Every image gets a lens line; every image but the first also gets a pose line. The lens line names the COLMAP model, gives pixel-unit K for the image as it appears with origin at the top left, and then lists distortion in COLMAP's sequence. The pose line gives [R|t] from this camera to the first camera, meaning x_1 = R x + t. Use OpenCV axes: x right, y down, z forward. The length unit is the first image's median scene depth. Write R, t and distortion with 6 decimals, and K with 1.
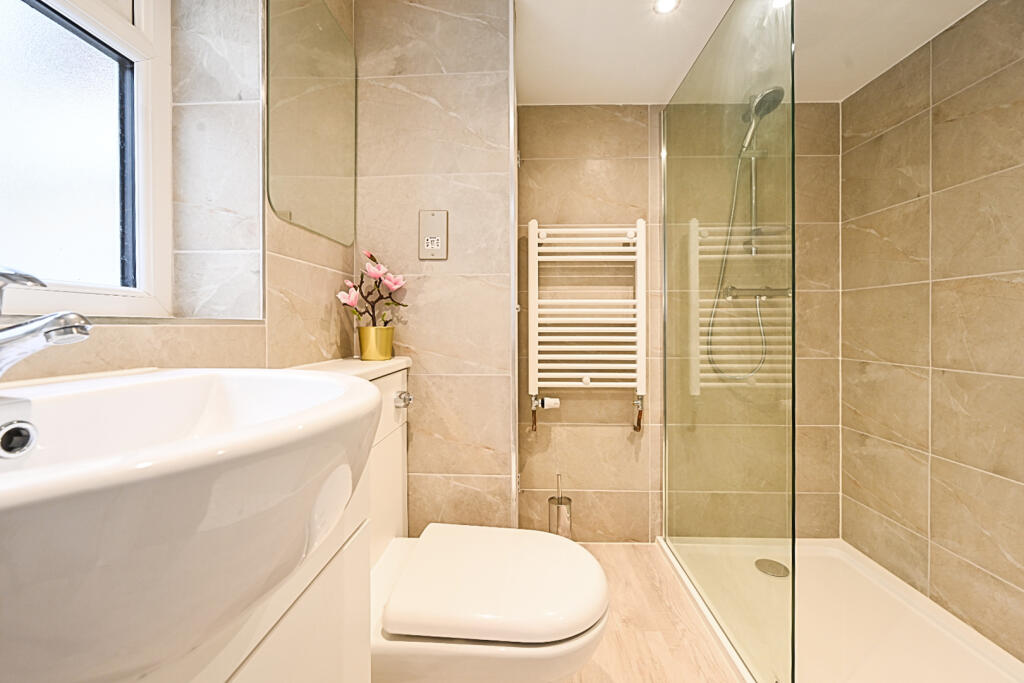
lens RADIAL K [[489.3, 0, 511.5], [0, 489.3, 334.4], [0, 0, 1]] dist [0.000992, 0.000286]
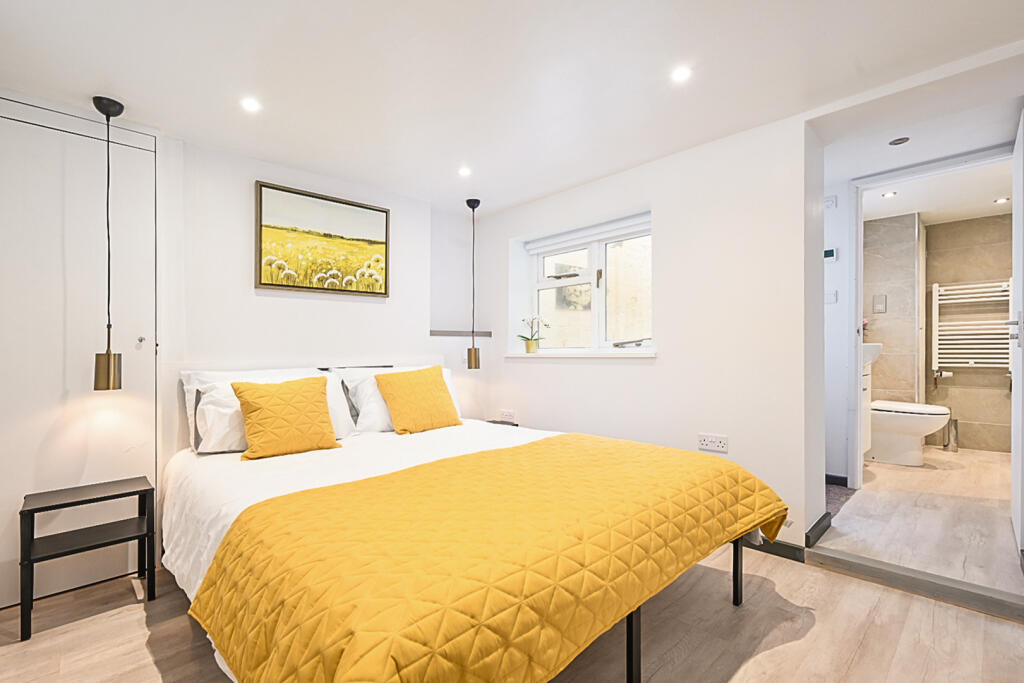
lens RADIAL K [[464.5, 0, 511.9], [0, 464.5, 360.1], [0, 0, 1]] dist [-0.002247, -0.000294]
pose [[0.721781, 0.007326, -0.692082, 0.107126], [0.001422, 0.999926, 0.012068, 0.056348], [0.692120, -0.009695, 0.721718, -1.573965]]
